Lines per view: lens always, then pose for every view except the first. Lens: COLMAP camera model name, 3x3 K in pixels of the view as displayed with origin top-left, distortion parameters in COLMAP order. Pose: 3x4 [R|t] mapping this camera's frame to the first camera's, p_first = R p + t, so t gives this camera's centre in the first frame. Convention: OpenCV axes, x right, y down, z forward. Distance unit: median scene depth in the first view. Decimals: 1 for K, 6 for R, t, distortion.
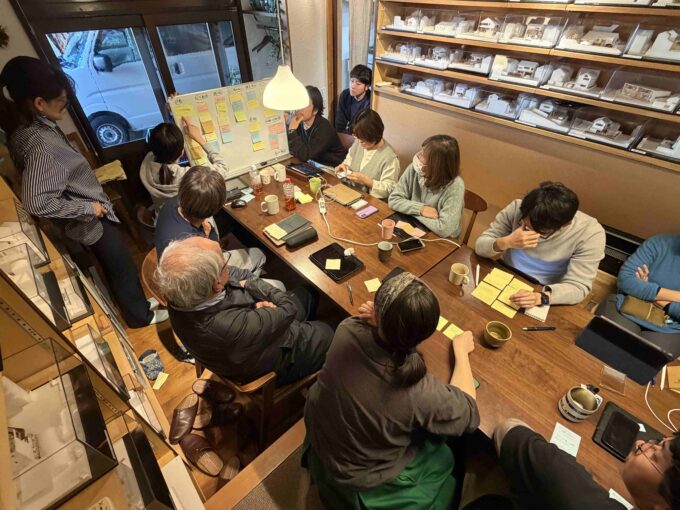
lens RADIAL K [[313.9, 0, 340.0], [0, 313.9, 255.0], [0, 0, 1]] dist [0.002361, 0.000150]
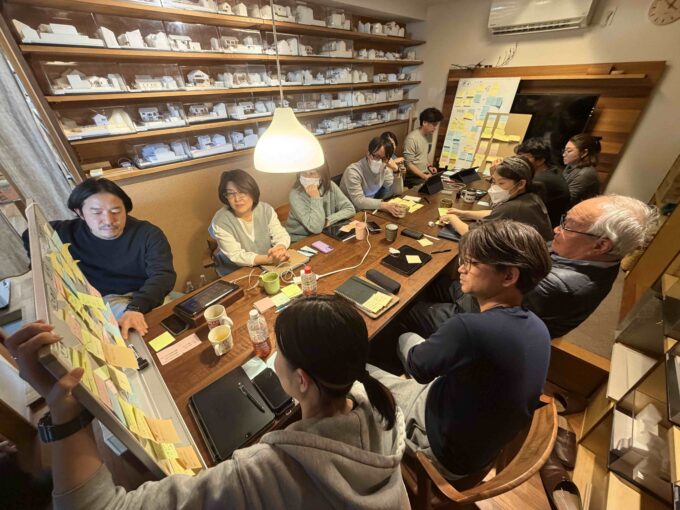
lens RADIAL K [[273.5, 0, 340.0], [0, 273.5, 255.0], [0, 0, 1]] dist [0.009588, 0.000182]
pose [[-0.064941, -0.554095, 0.829916, -0.583123], [0.662178, 0.598251, 0.451239, -0.429043], [-0.746527, 0.578856, 0.328059, 0.619373]]
